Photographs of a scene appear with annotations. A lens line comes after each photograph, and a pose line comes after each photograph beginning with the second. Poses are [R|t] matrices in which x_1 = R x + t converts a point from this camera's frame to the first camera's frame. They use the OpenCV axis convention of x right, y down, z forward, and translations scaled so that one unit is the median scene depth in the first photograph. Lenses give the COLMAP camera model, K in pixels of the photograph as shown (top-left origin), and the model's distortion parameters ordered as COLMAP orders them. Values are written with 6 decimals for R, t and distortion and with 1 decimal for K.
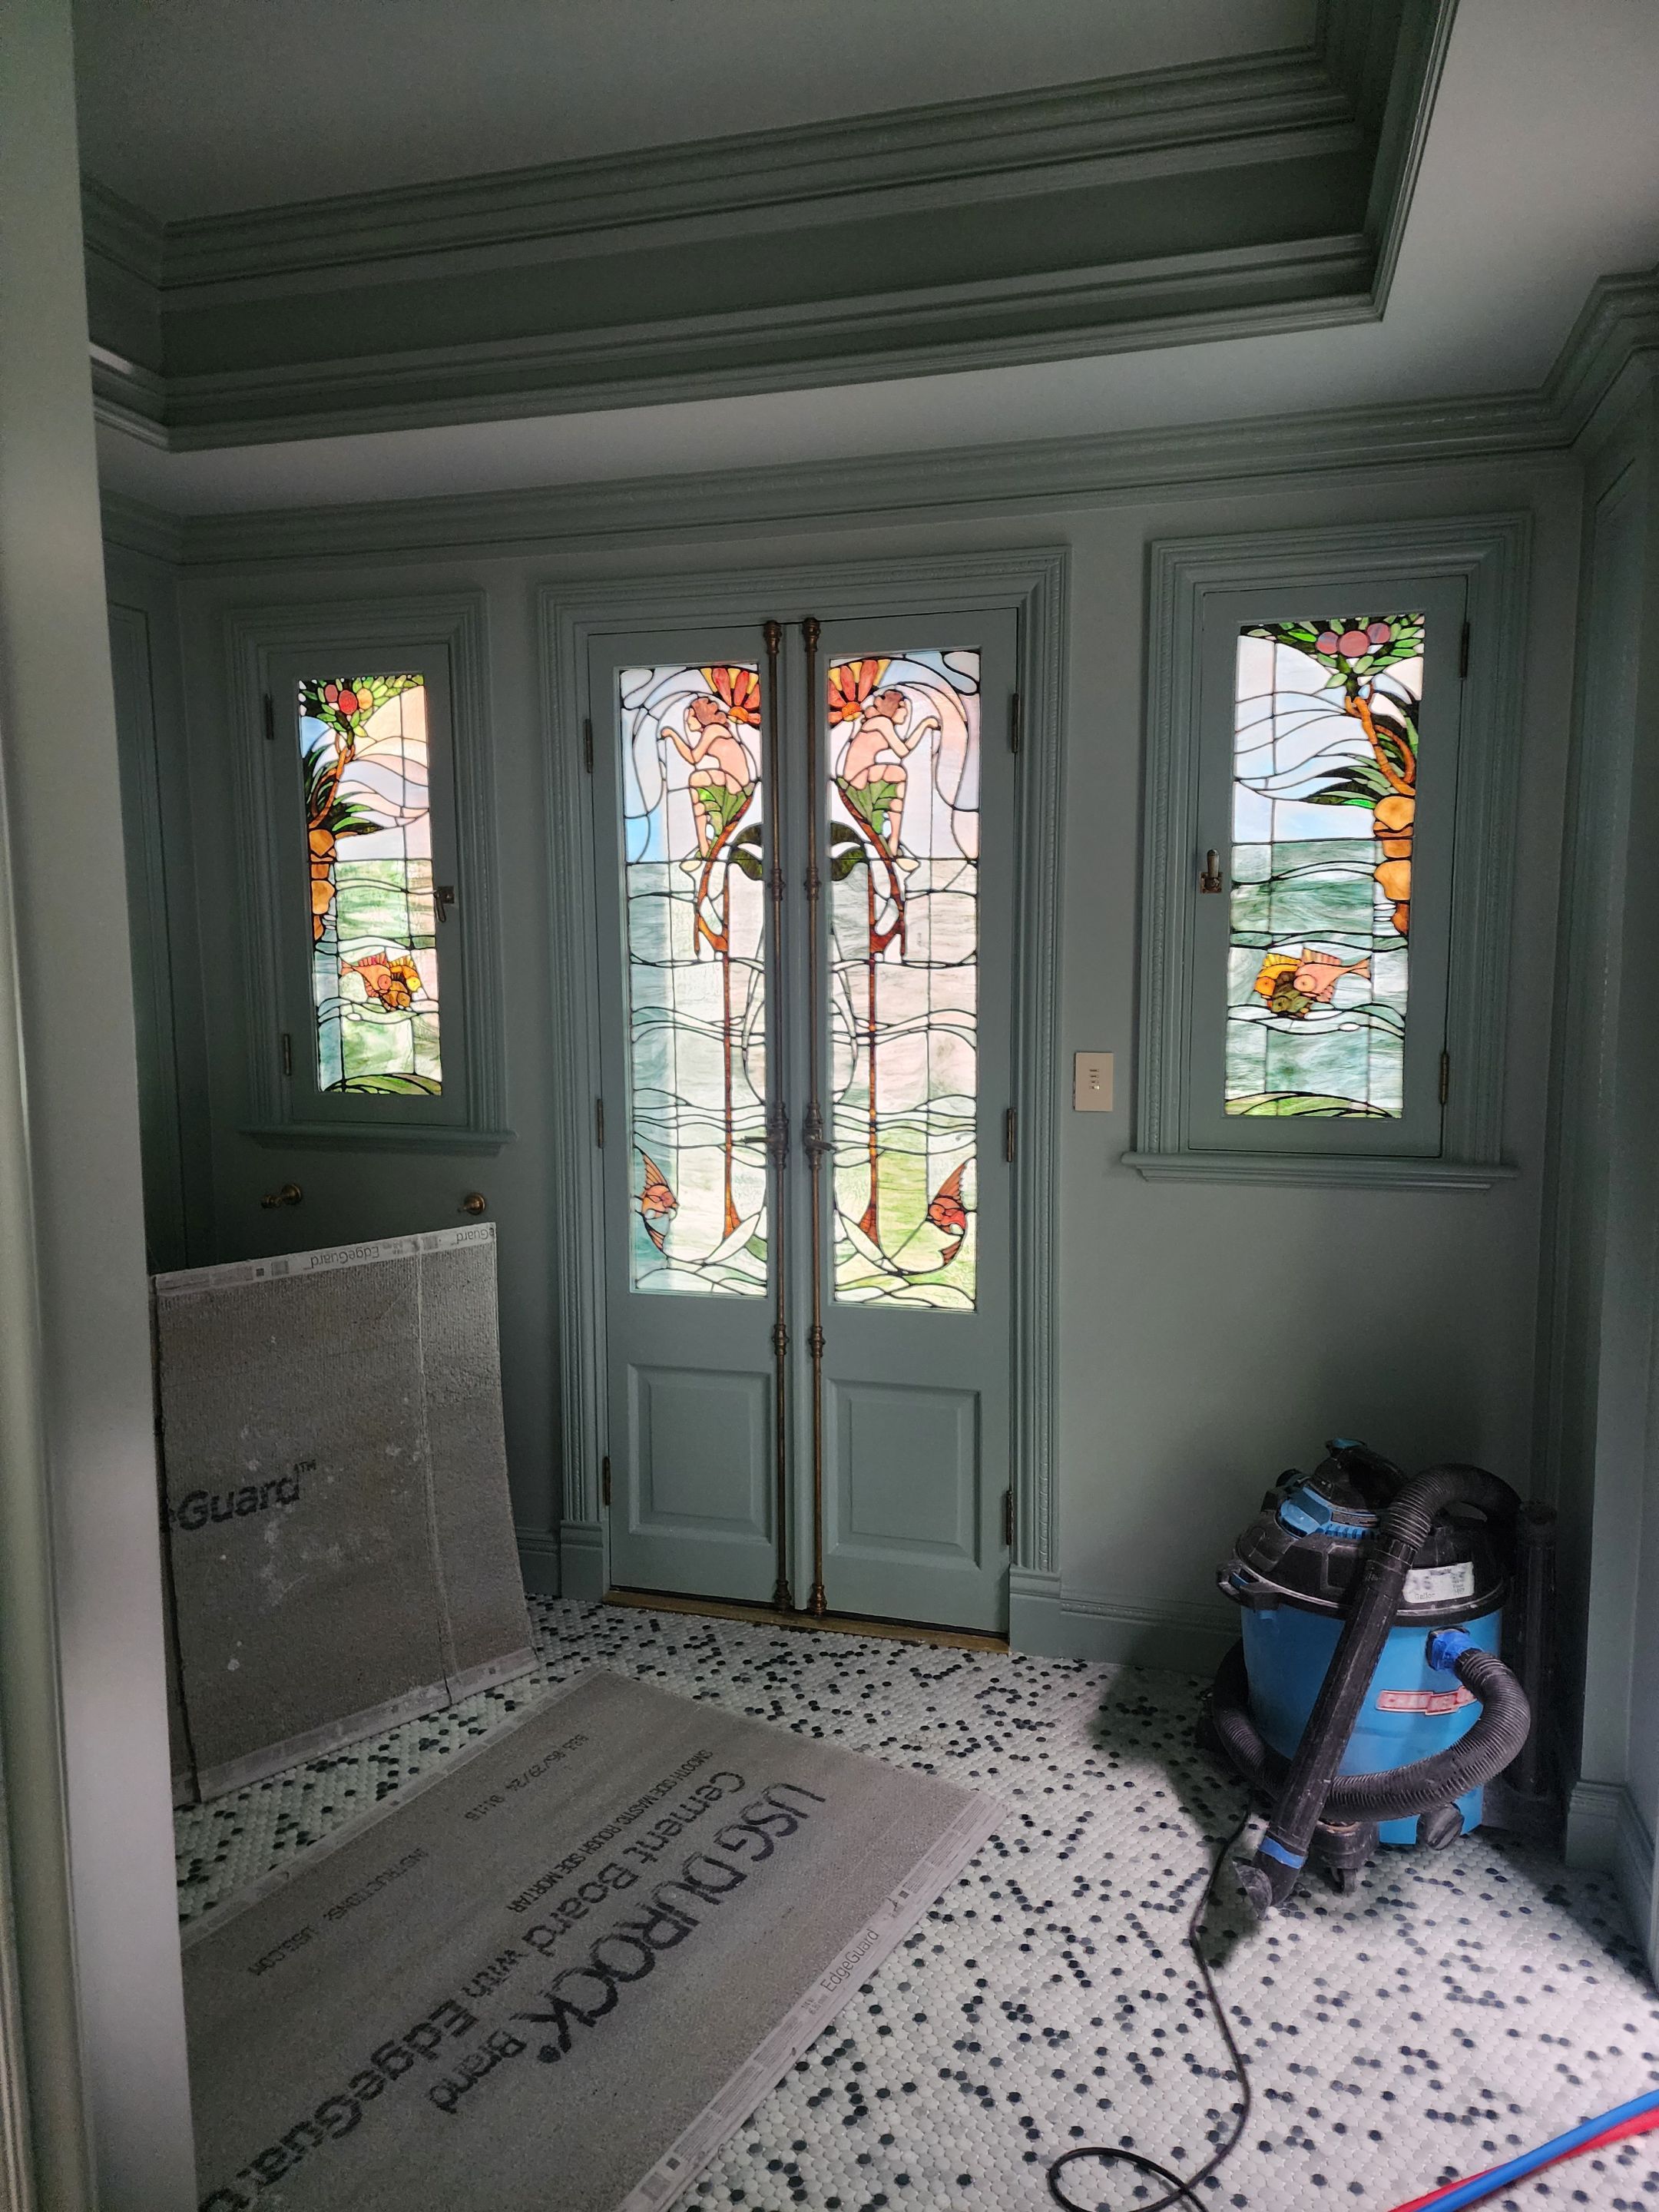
lens RADIAL K [[1531.5, 0, 826.2], [0, 1531.5, 1044.6], [0, 0, 1]] dist [0.071232, -0.046855]
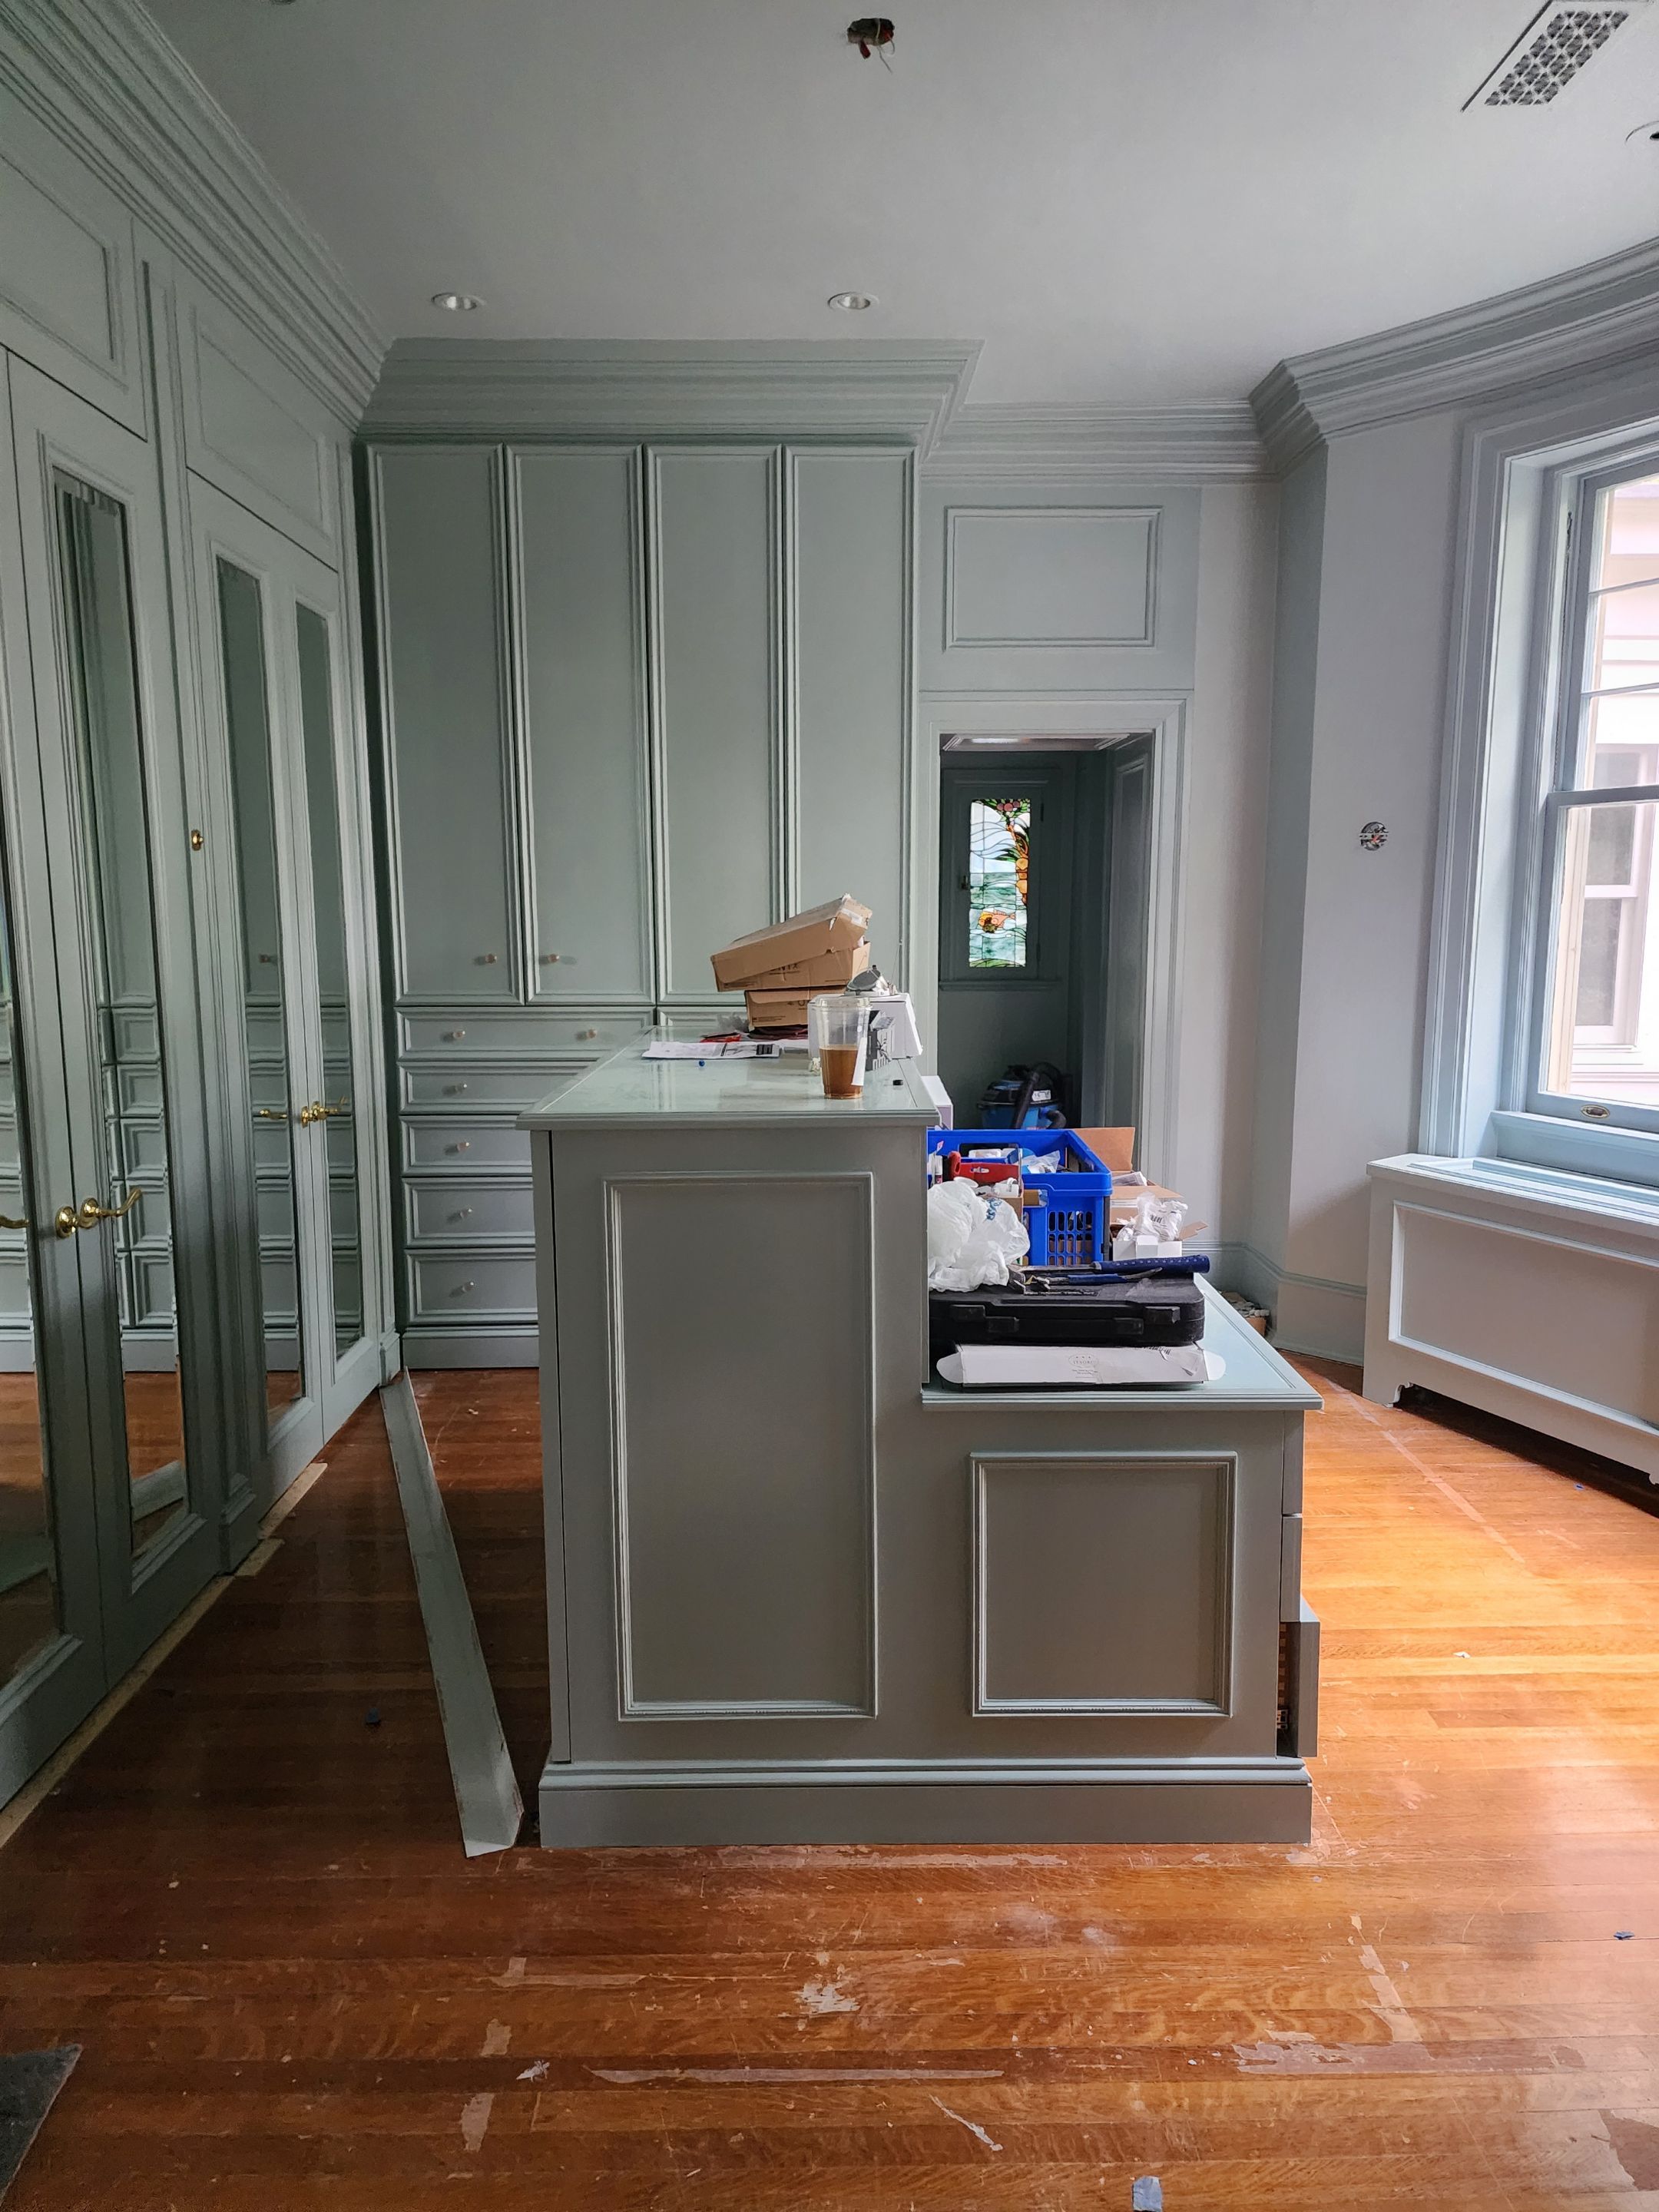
lens RADIAL K [[1531.5, 0, 834.9], [0, 1531.5, 1110.2], [0, 0, 1]] dist [0.071232, -0.046855]
pose [[0.959623, -0.027497, 0.279944, -0.827716], [0.021684, 0.999481, 0.023844, 0.249080], [-0.280454, -0.016811, 0.959720, -1.766871]]
